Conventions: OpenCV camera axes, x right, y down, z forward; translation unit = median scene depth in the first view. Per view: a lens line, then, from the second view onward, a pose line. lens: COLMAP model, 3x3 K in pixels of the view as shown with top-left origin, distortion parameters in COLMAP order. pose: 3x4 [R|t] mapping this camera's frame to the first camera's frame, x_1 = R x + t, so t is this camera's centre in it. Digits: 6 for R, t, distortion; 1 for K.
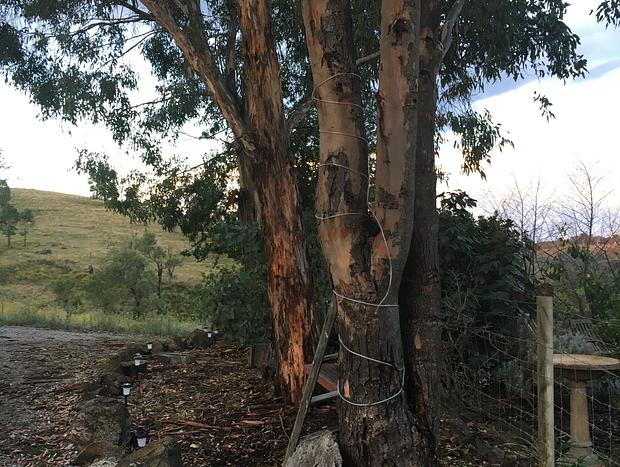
lens RADIAL K [[705.6, 0, 310.0], [0, 705.6, 233.5], [0, 0, 1]] dist [0.034025, 0.012509]
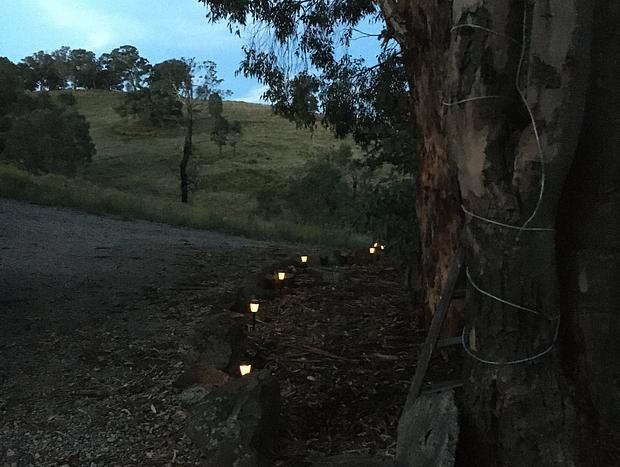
lens RADIAL K [[705.6, 0, 310.0], [0, 705.6, 233.5], [0, 0, 1]] dist [0.034025, 0.012509]
pose [[0.961085, 0.050409, -0.271615, 0.051500], [-0.017171, 0.992210, 0.123388, 0.014009], [0.275719, -0.113923, 0.954463, 0.160991]]
